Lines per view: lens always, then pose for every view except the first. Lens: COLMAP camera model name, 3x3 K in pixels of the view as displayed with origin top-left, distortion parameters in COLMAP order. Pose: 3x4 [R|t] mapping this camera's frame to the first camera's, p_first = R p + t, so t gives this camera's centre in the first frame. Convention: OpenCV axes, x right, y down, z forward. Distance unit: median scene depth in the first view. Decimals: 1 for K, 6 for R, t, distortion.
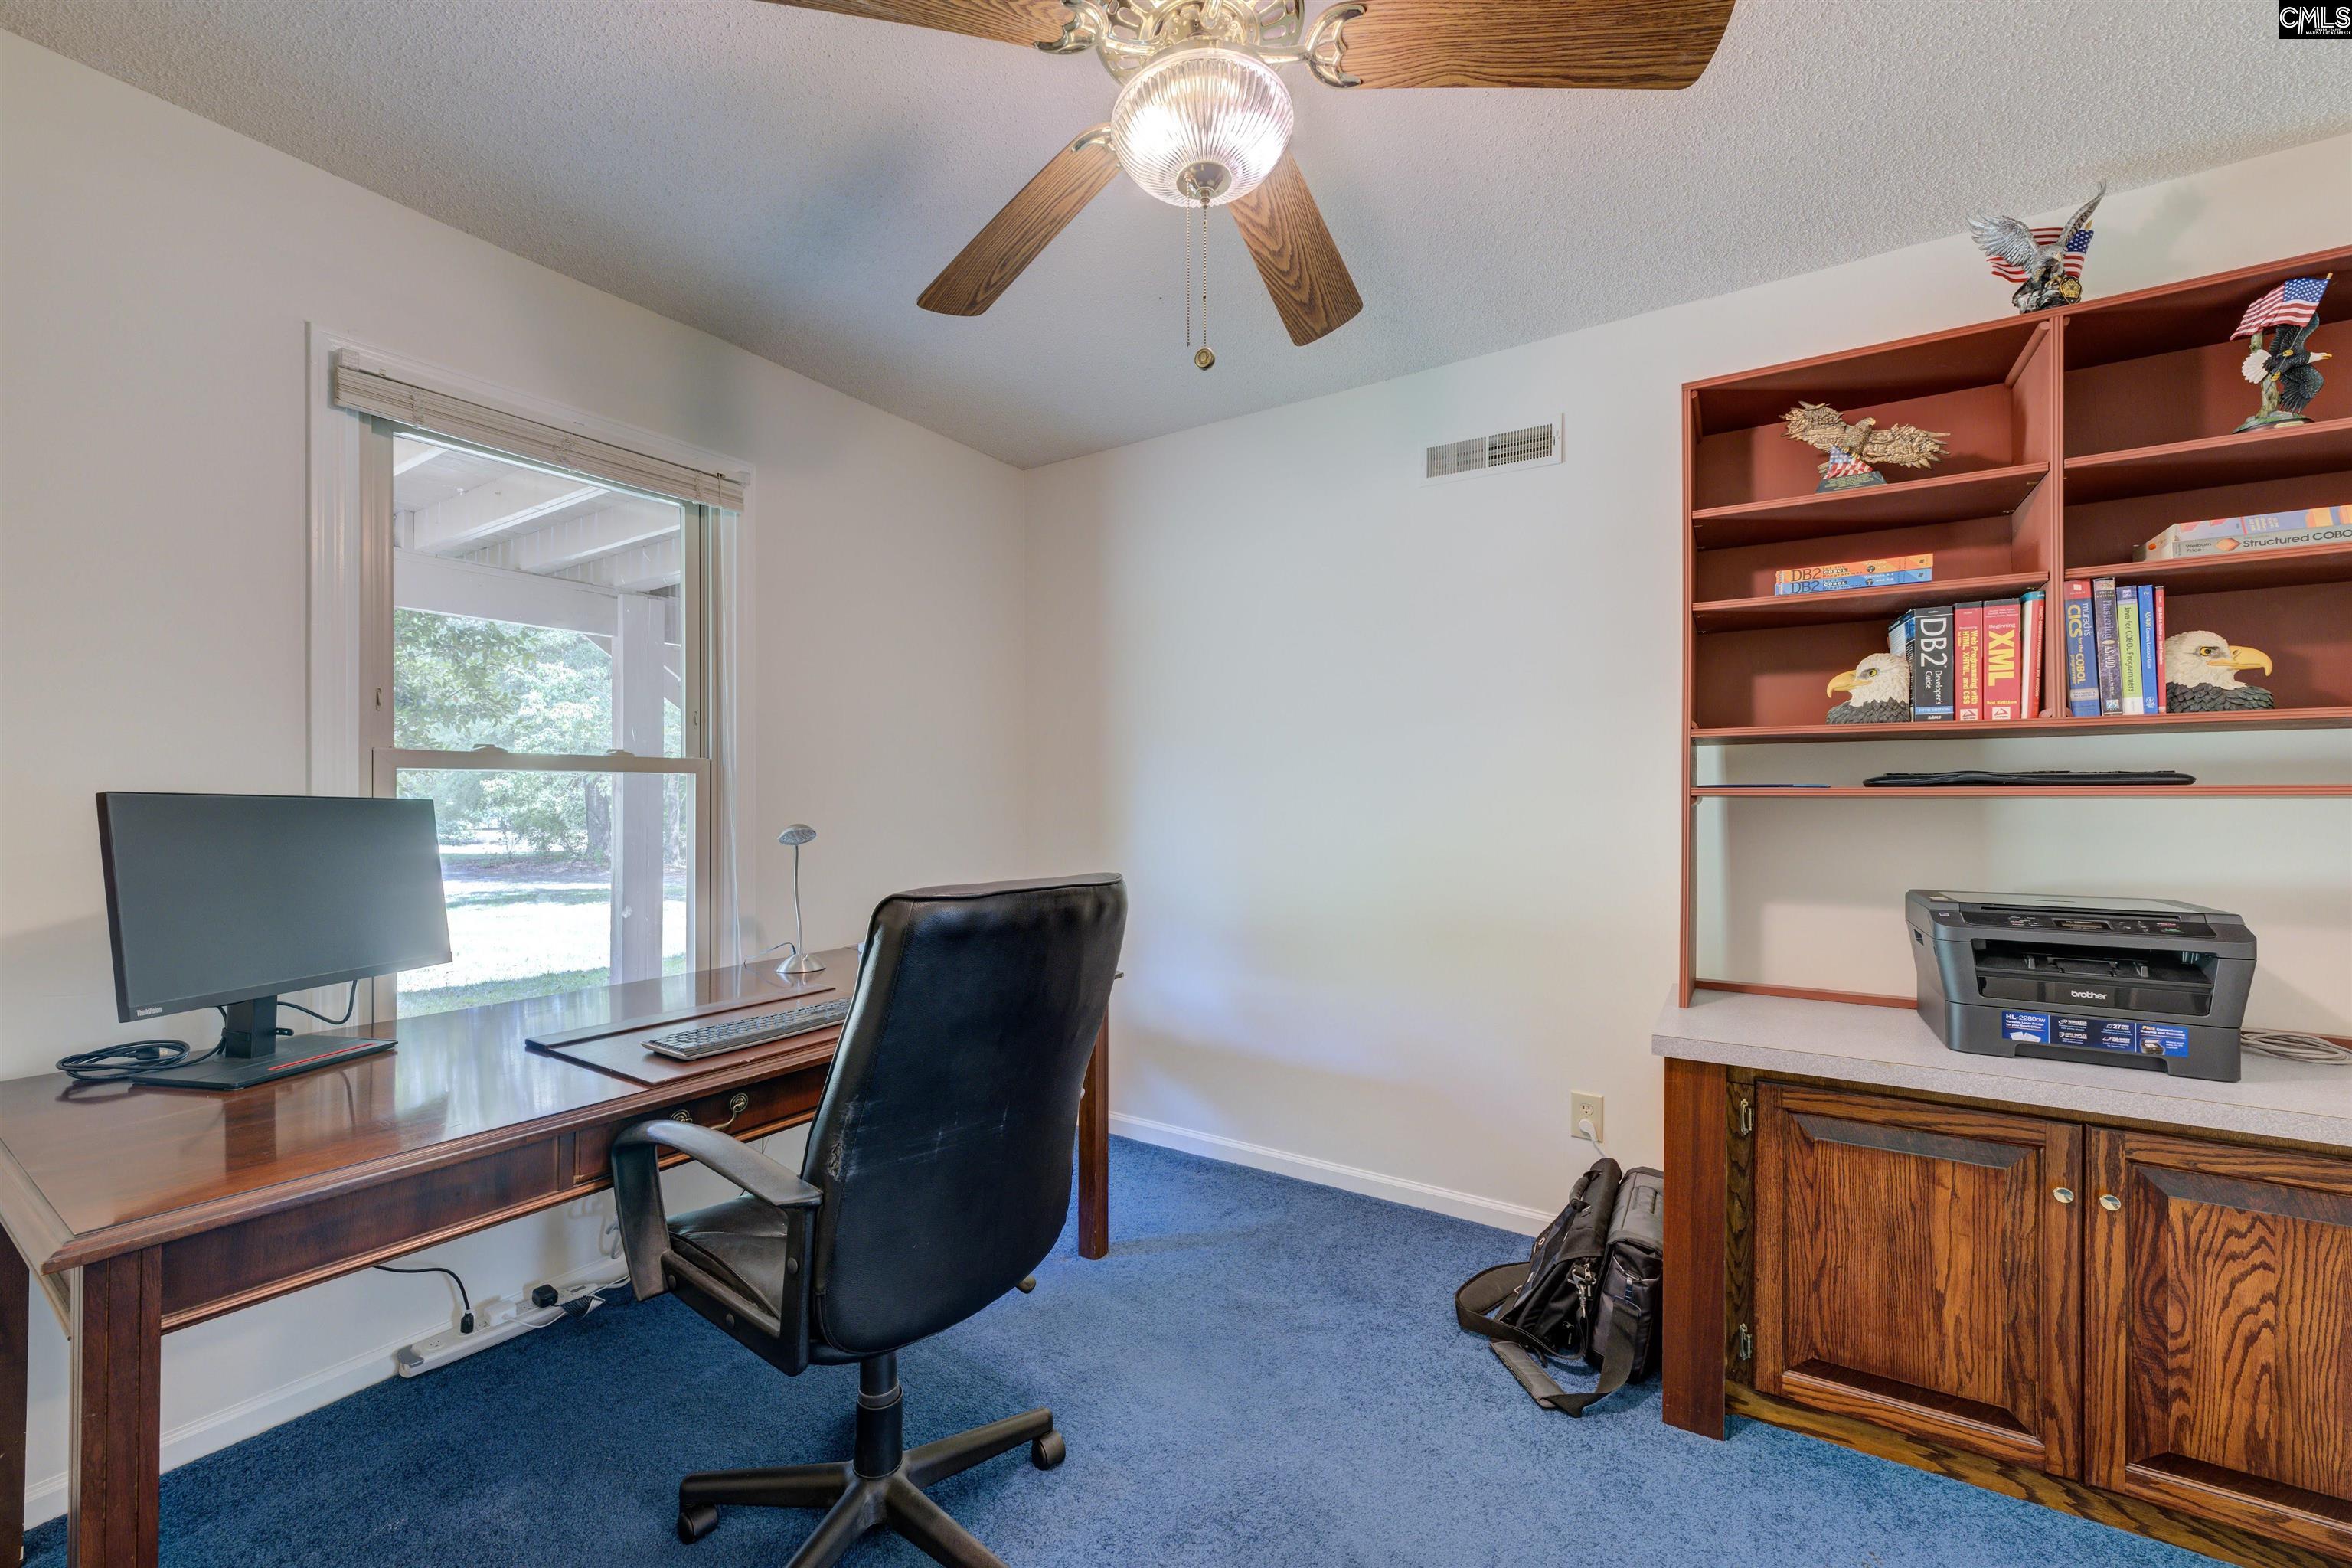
lens RADIAL K [[936.6, 0, 1174.1], [0, 936.6, 803.6], [0, 0, 1]] dist [-0.000048, 0.000052]
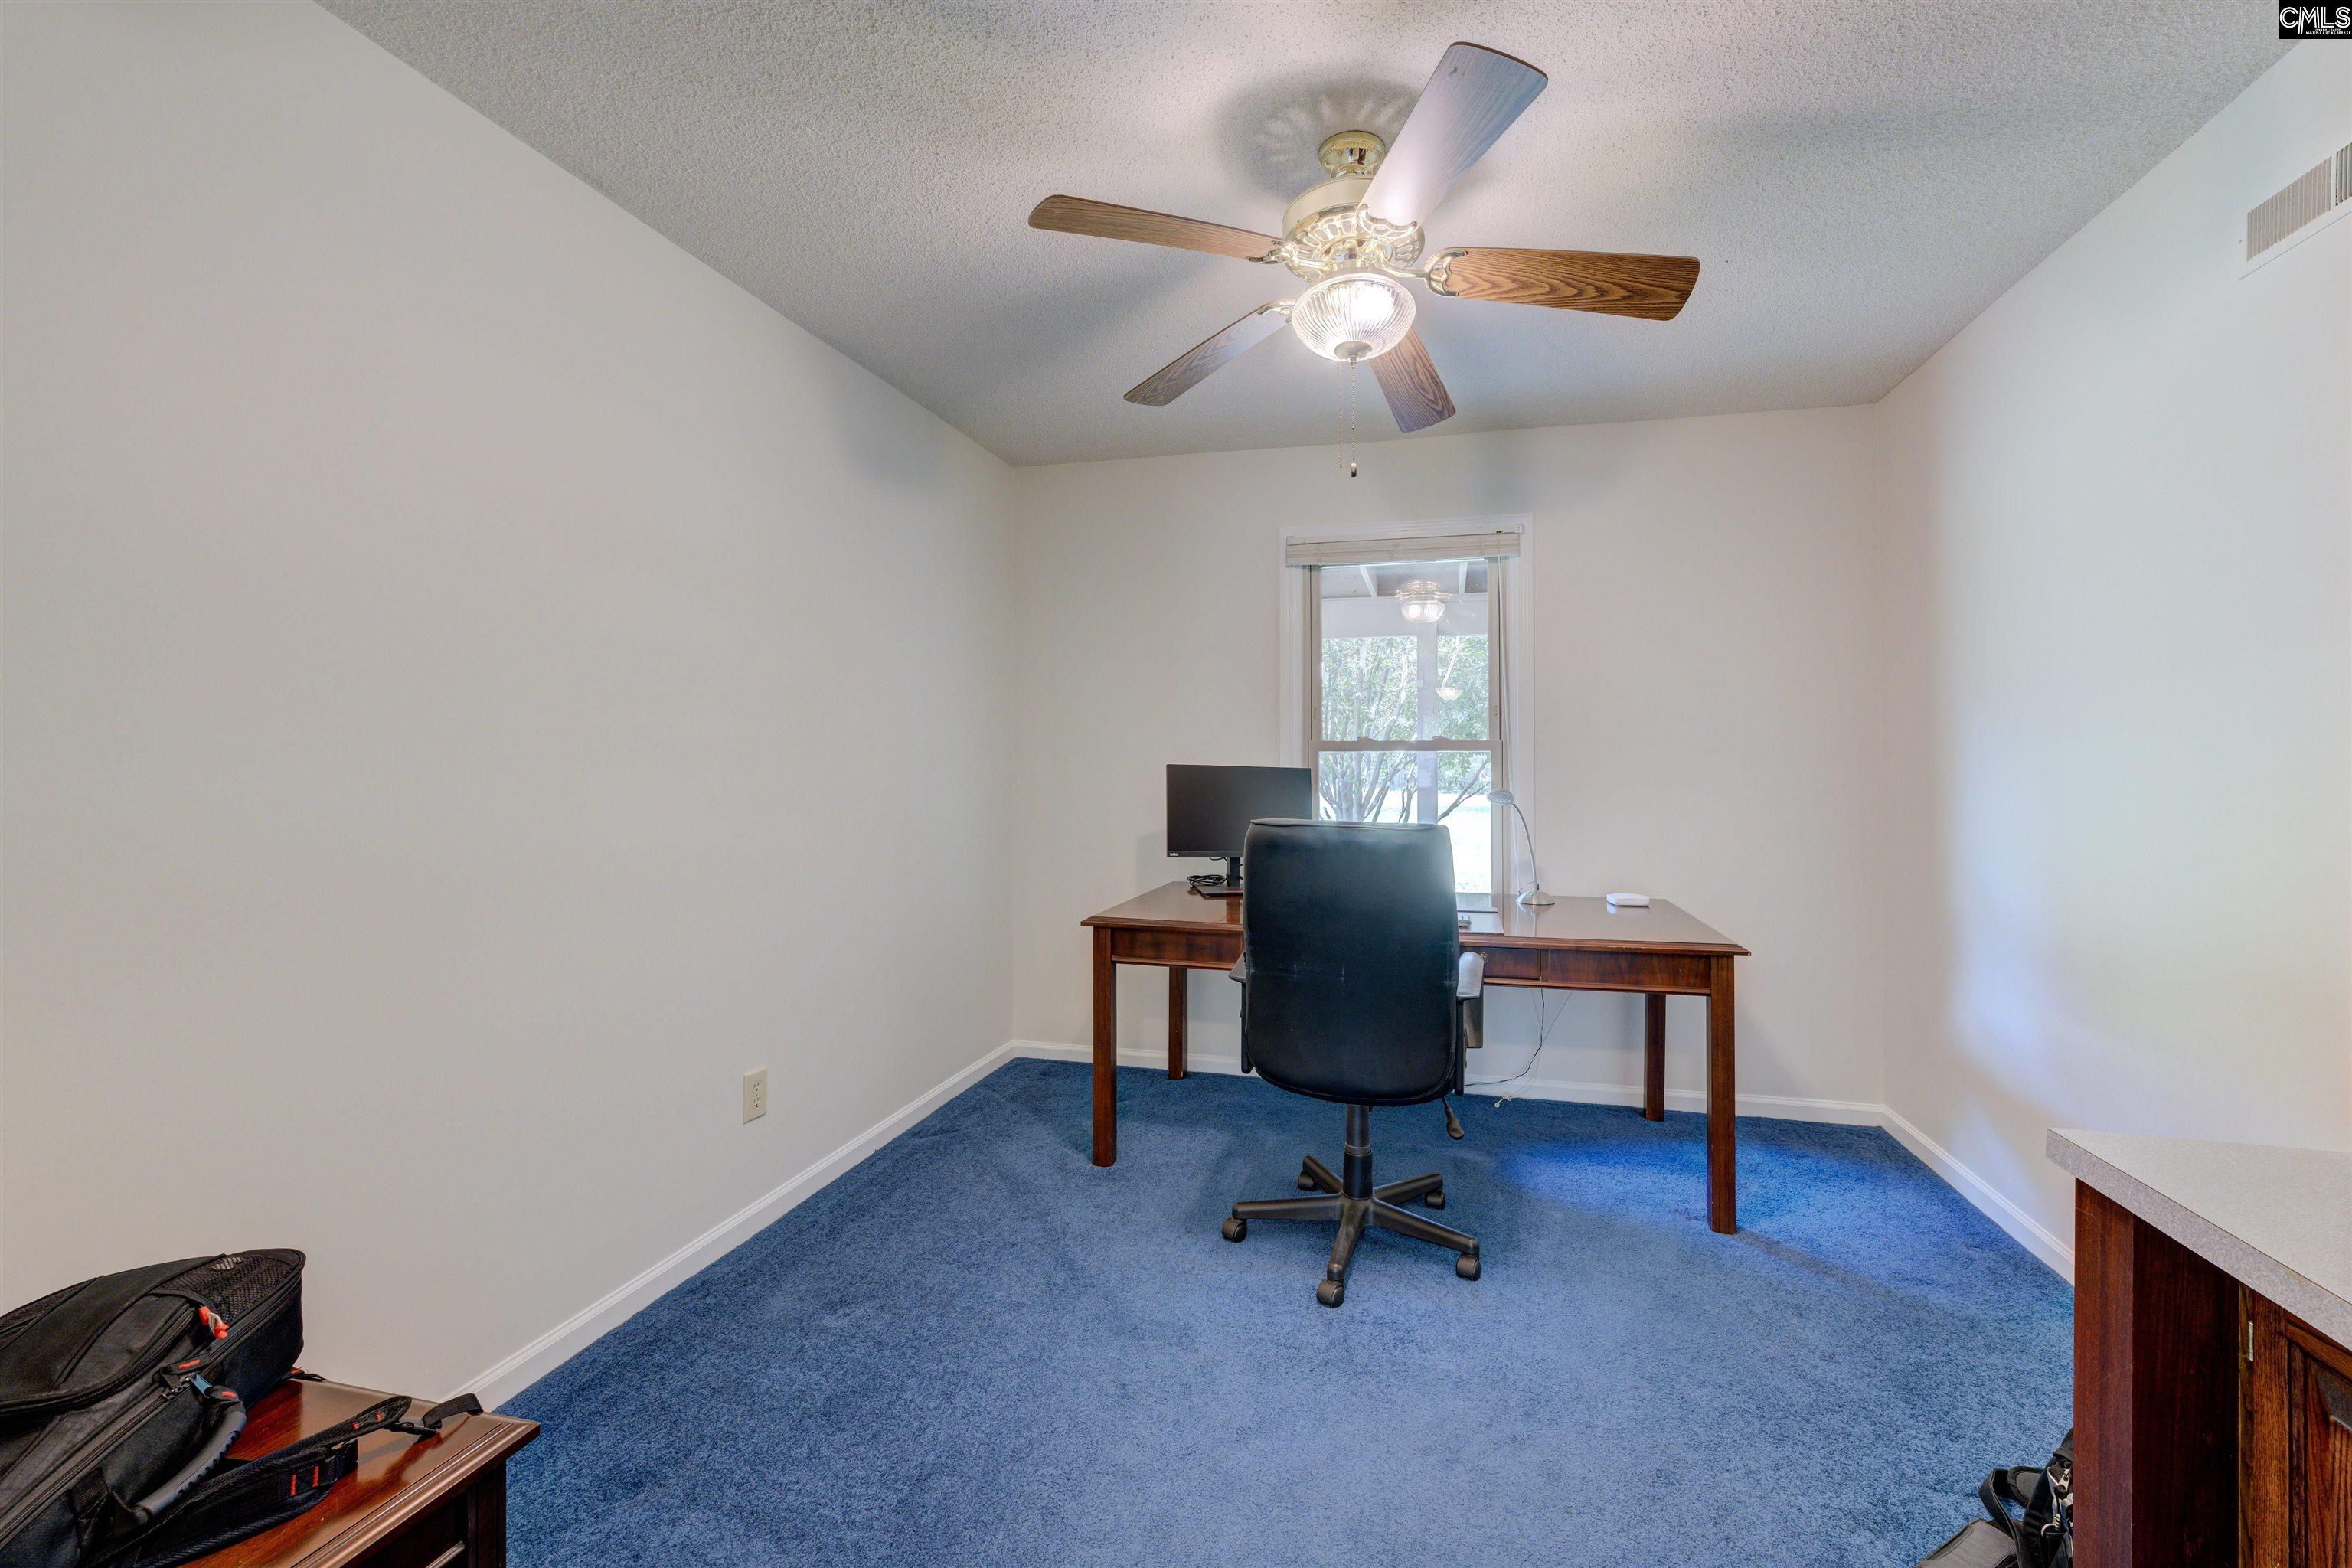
lens RADIAL K [[941.2, 0, 1202.1], [0, 941.2, 777.4], [0, 0, 1]] dist [0.000156, 0.000335]
pose [[0.325242, 0.011905, -0.945556, 0.834769], [-0.010451, 0.999905, 0.008995, -0.002549], [0.945573, 0.006957, 0.325335, 0.184202]]
